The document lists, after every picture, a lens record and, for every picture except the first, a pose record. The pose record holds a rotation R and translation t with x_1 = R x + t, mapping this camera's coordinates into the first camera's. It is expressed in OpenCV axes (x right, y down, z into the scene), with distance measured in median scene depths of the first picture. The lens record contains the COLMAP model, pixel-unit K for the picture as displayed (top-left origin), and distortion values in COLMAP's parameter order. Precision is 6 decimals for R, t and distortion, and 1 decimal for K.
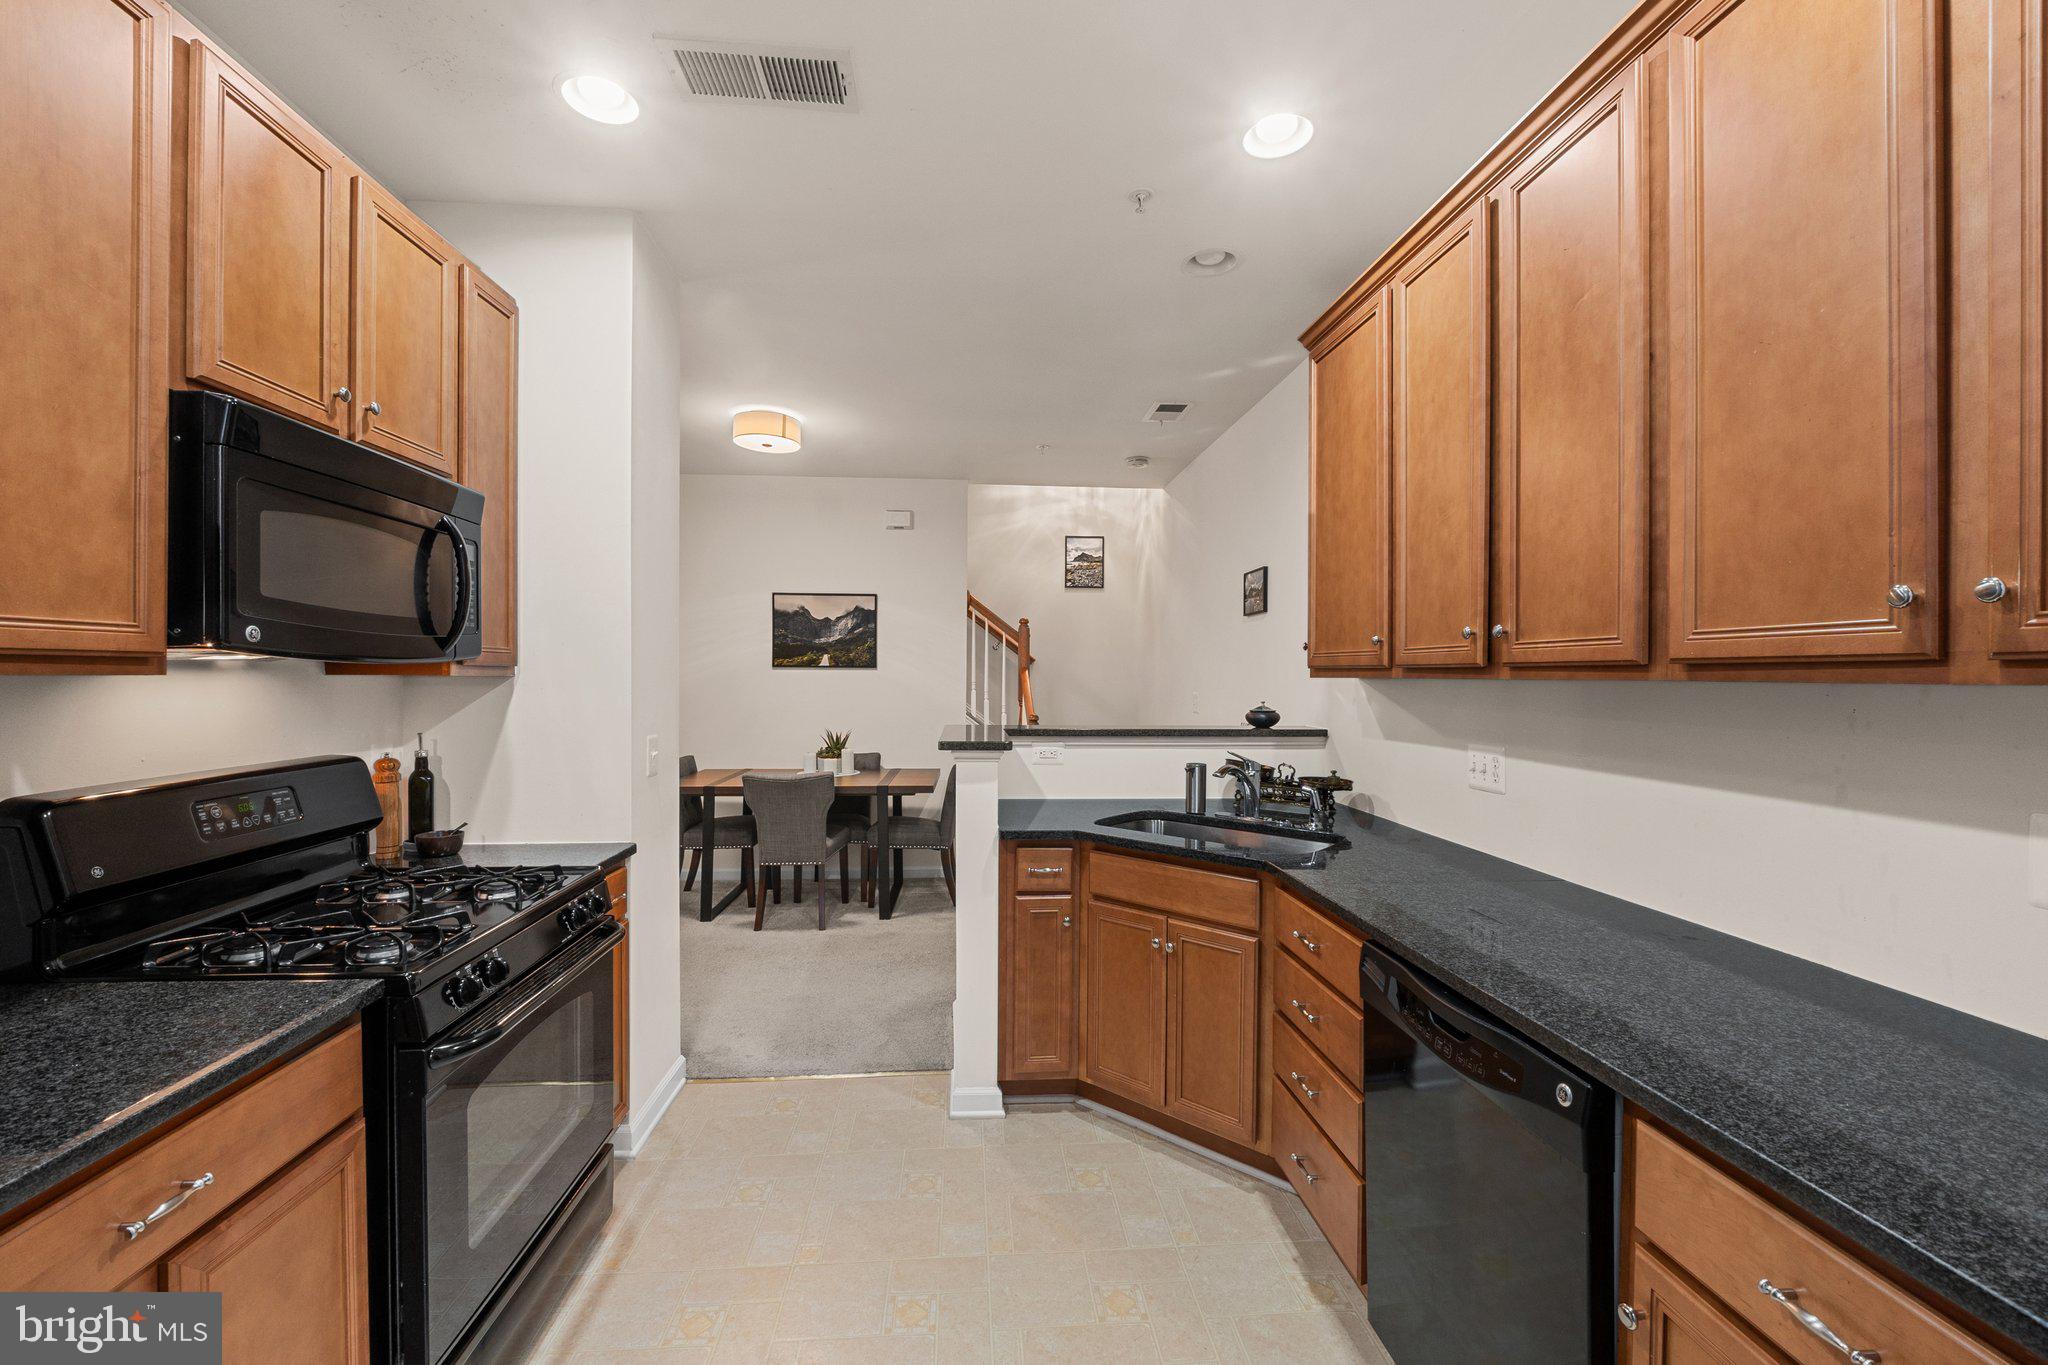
lens RADIAL K [[851.9, 0, 1029.2], [0, 851.9, 680.5], [0, 0, 1]] dist [-0.022521, -0.000031]
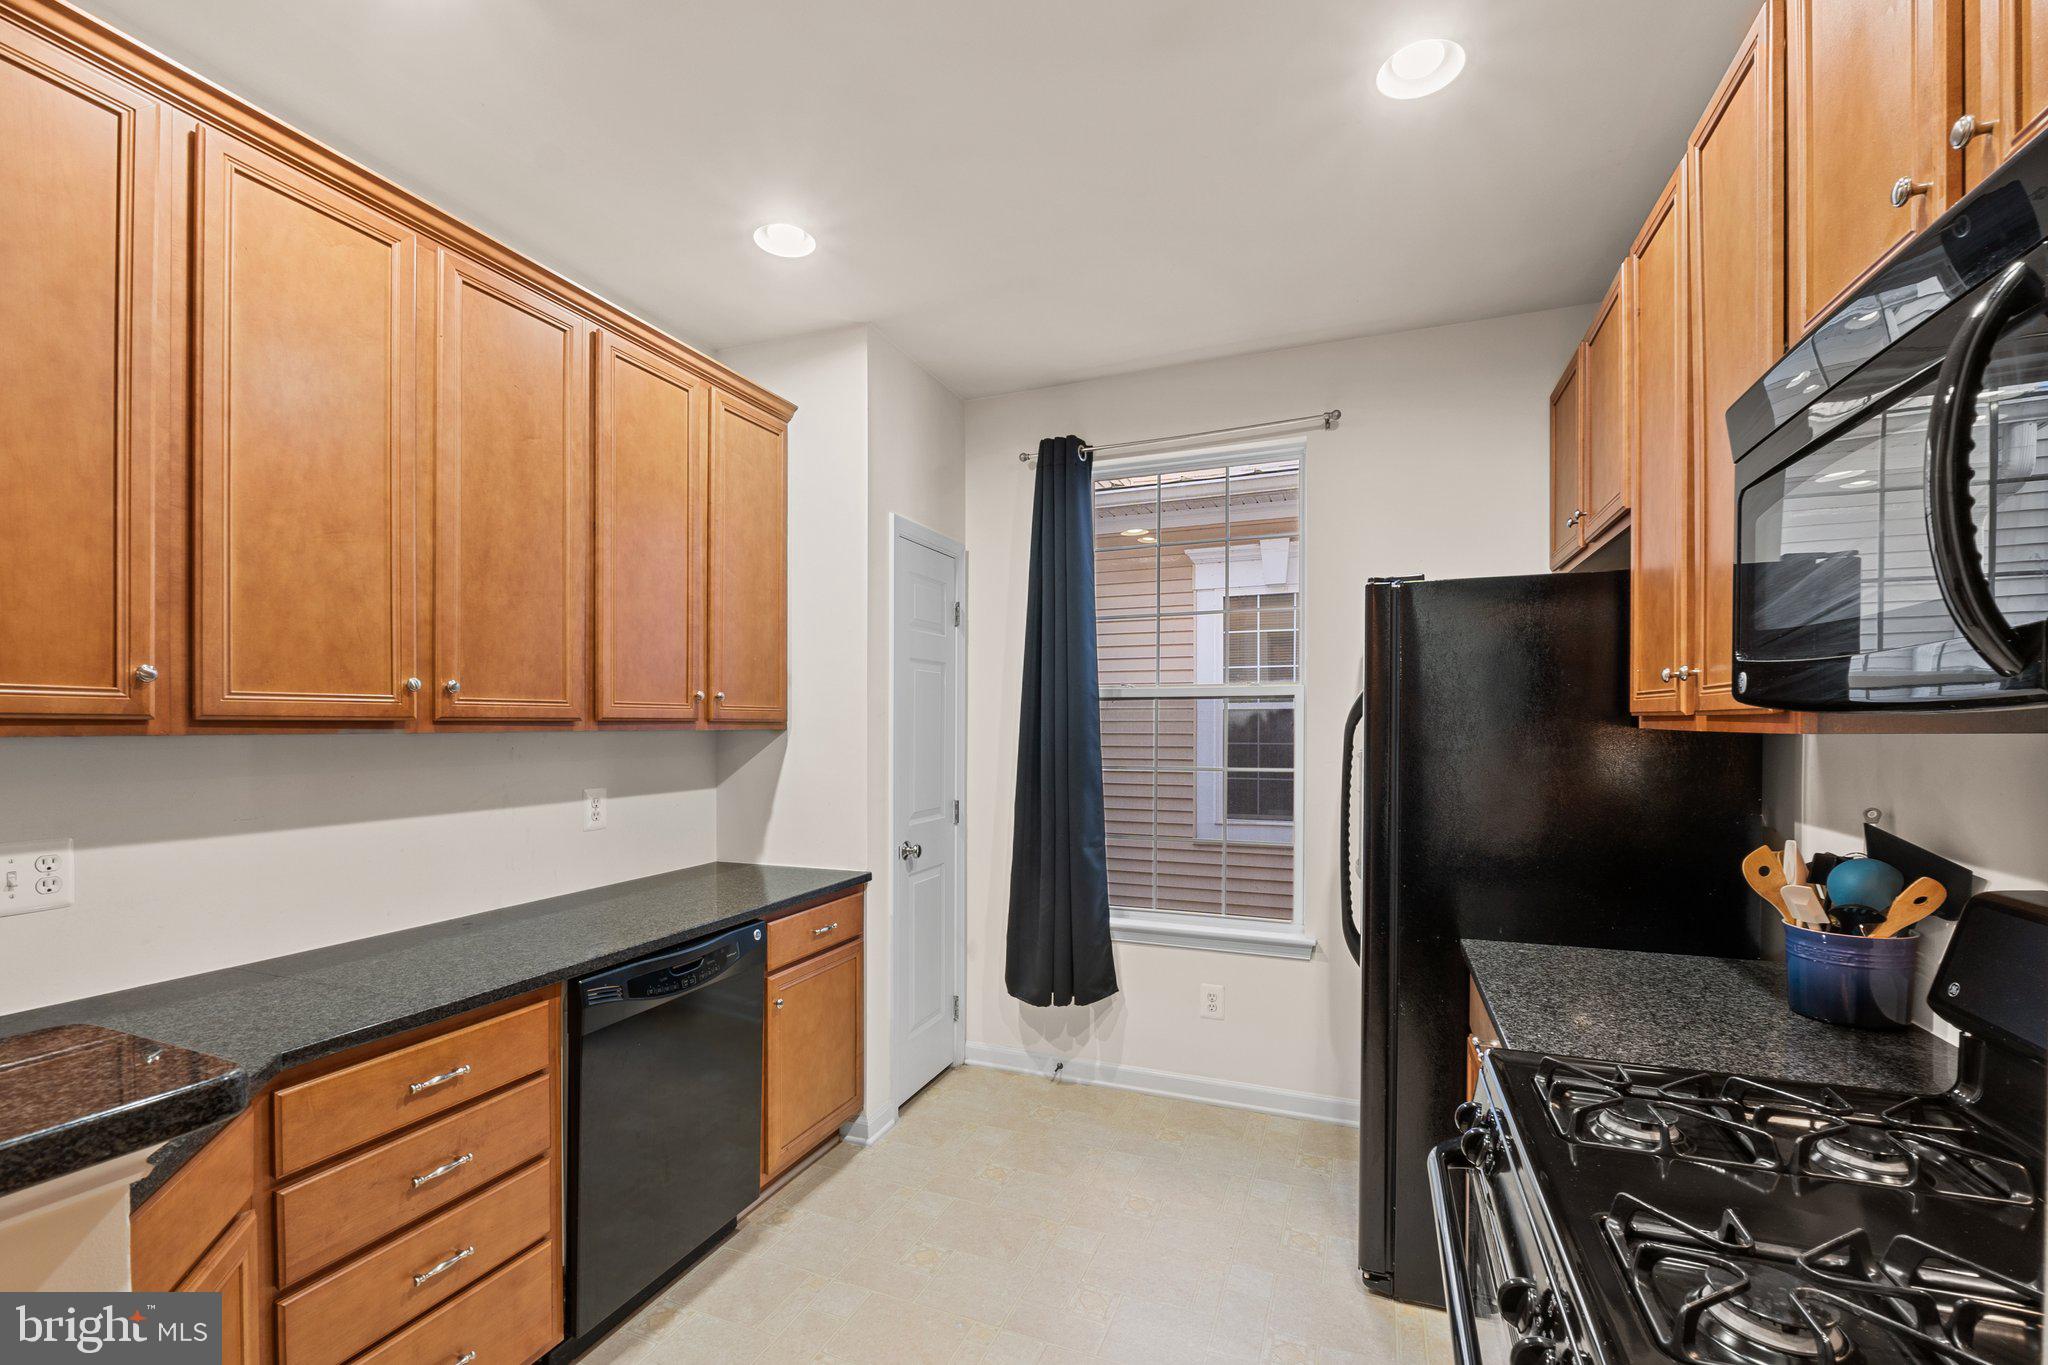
lens RADIAL K [[872.7, 0, 1025.0], [0, 872.7, 720.9], [0, 0, 1]] dist [0.001239, 0.000115]
pose [[-0.896621, 0.000164, 0.442798, -0.611719], [0.003241, 0.999976, 0.006192, -0.022620], [-0.442786, 0.006987, -0.896600, 1.828440]]
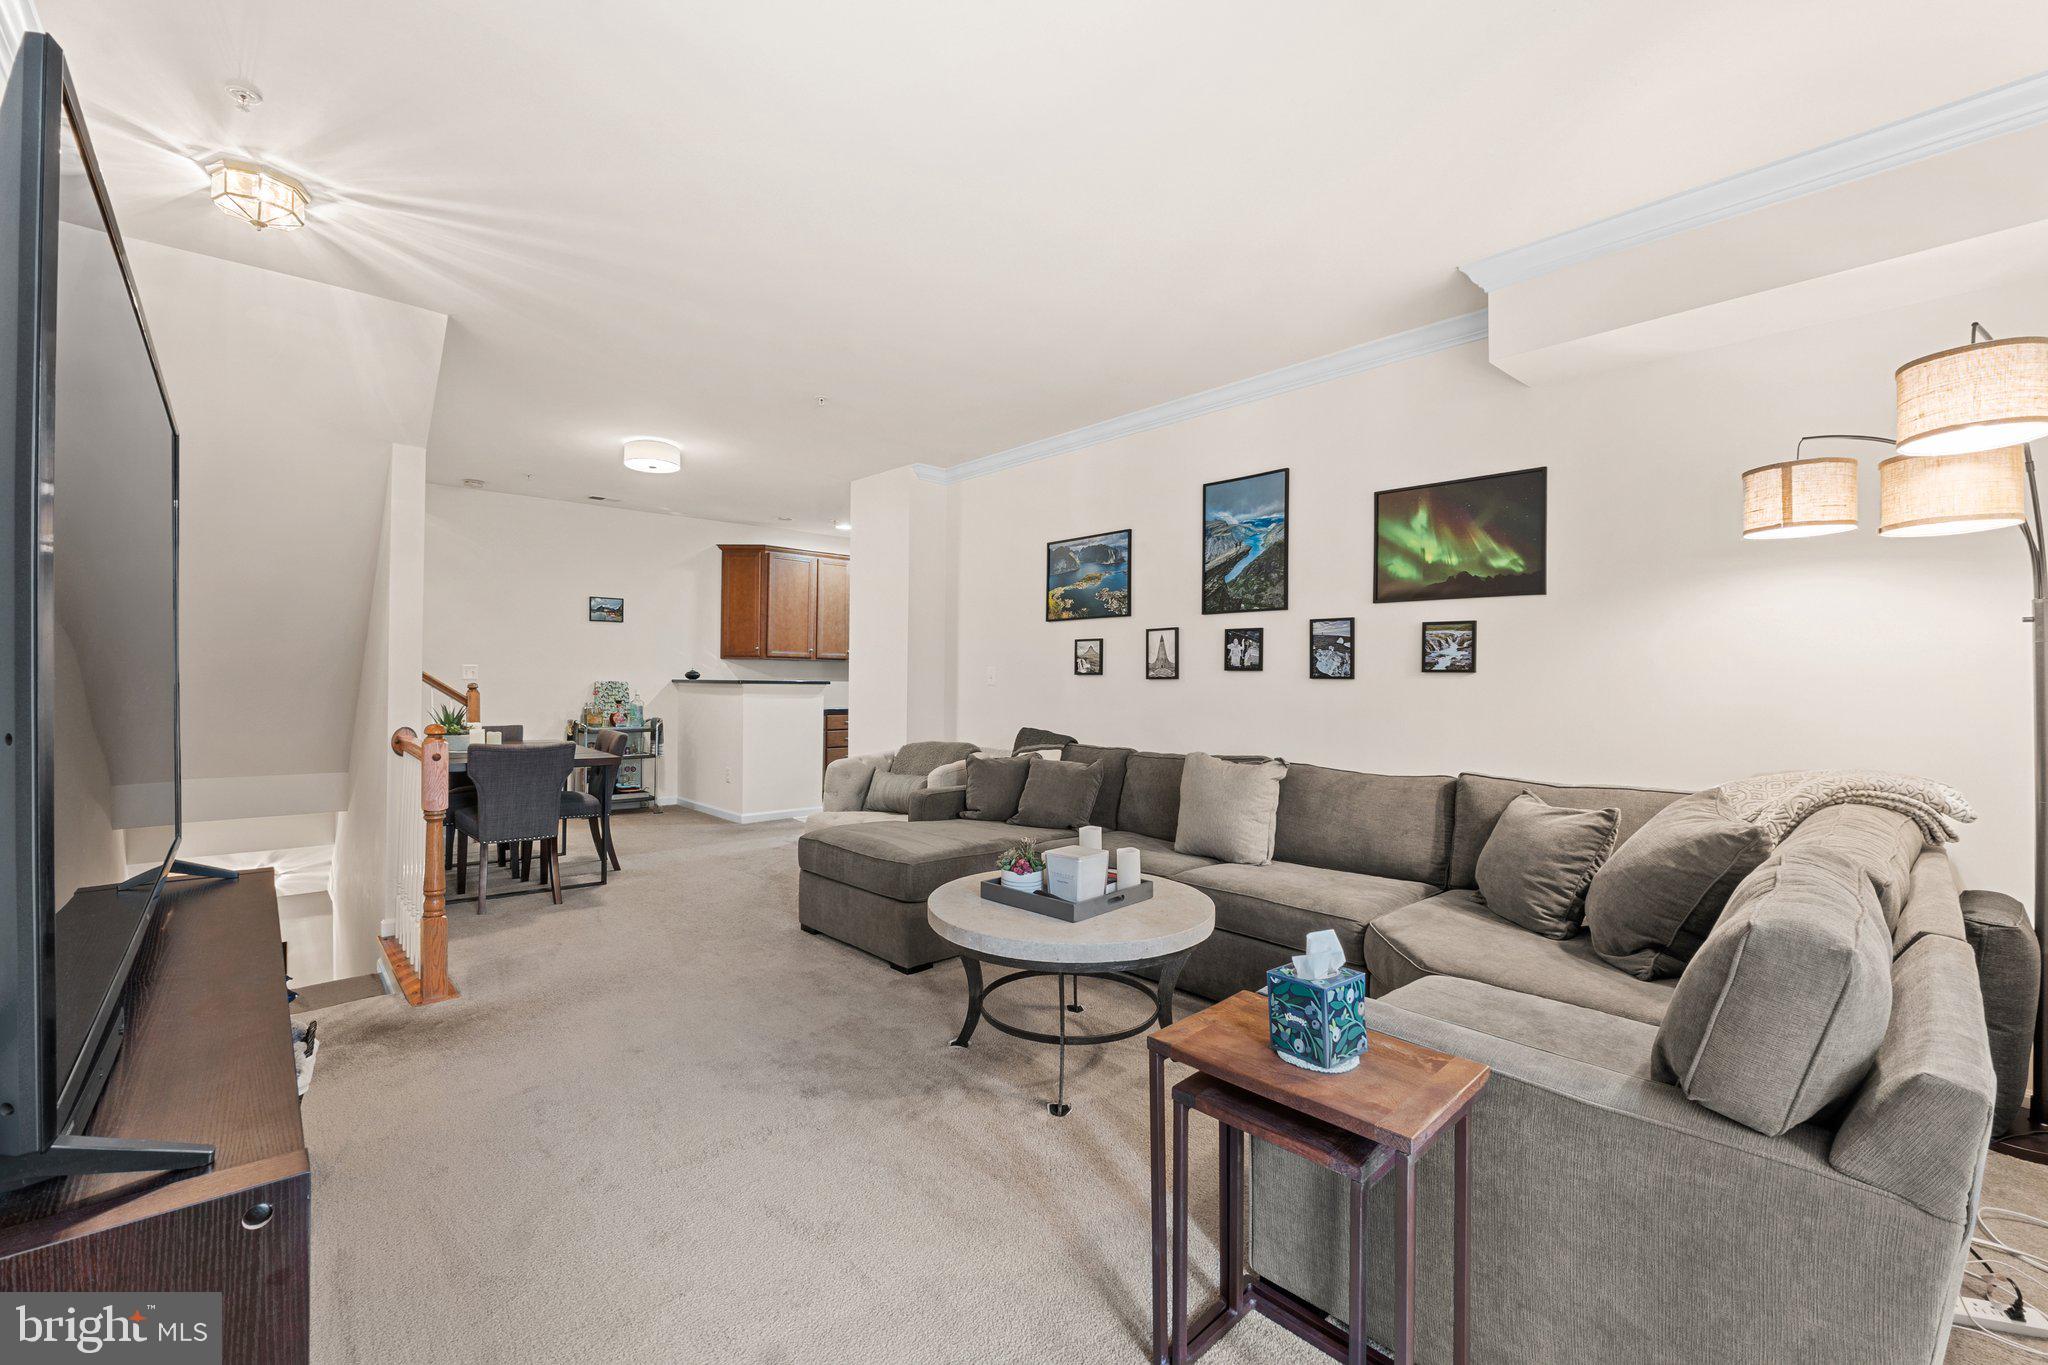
lens RADIAL K [[849.2, 0, 1024.0], [0, 849.2, 682.5], [0, 0, 1]] dist [-0.042814, -0.000123]
pose [[-0.611251, -0.012695, 0.791335, -4.514043], [-0.007660, 0.999919, 0.010124, 0.070419], [-0.791400, 0.000126, -0.611299, 3.654303]]
